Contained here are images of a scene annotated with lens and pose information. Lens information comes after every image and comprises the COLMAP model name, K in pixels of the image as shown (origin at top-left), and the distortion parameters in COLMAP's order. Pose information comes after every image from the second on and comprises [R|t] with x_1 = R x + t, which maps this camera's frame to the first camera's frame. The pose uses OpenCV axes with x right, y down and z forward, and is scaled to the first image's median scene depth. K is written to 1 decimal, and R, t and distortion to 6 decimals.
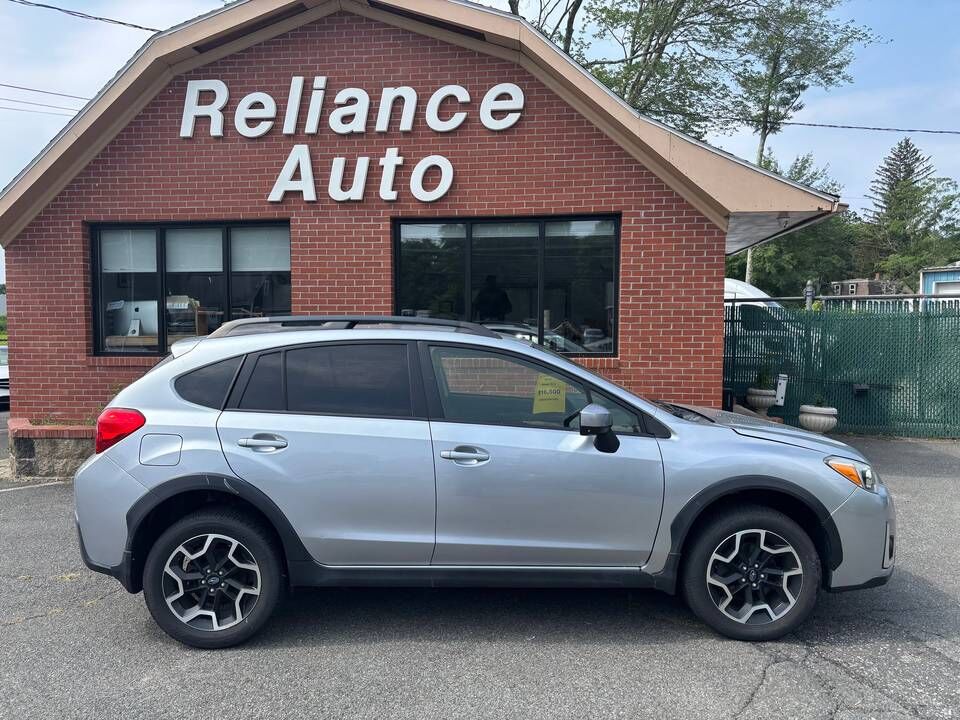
lens RADIAL K [[721.2, 0, 482.8], [0, 721.2, 358.7], [0, 0, 1]] dist [0.027166, -0.036035]
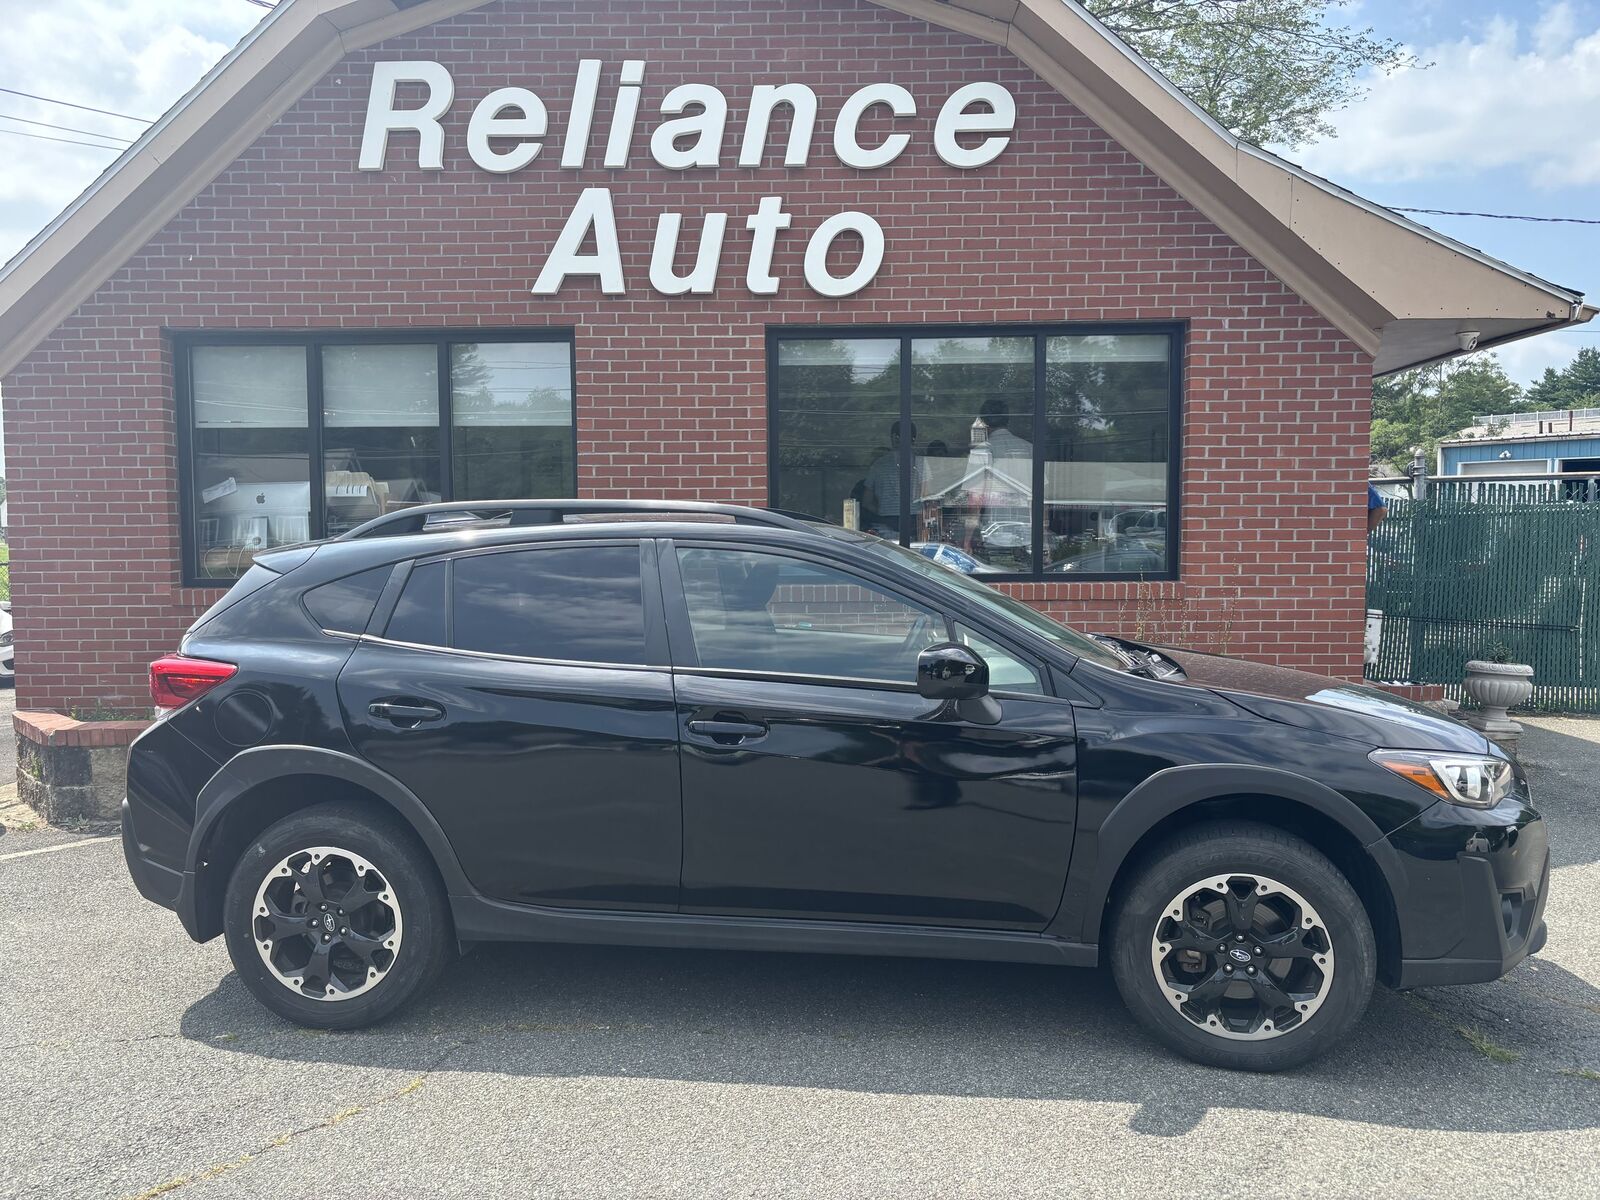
lens RADIAL K [[1202.1, 0, 800.5], [0, 1202.1, 603.2], [0, 0, 1]] dist [0.027166, -0.036035]
pose [[0.995382, -0.010218, 0.095447, -0.189358], [0.009513, 0.999924, 0.007840, 0.005726], [-0.095520, -0.006896, 0.995404, 0.095392]]
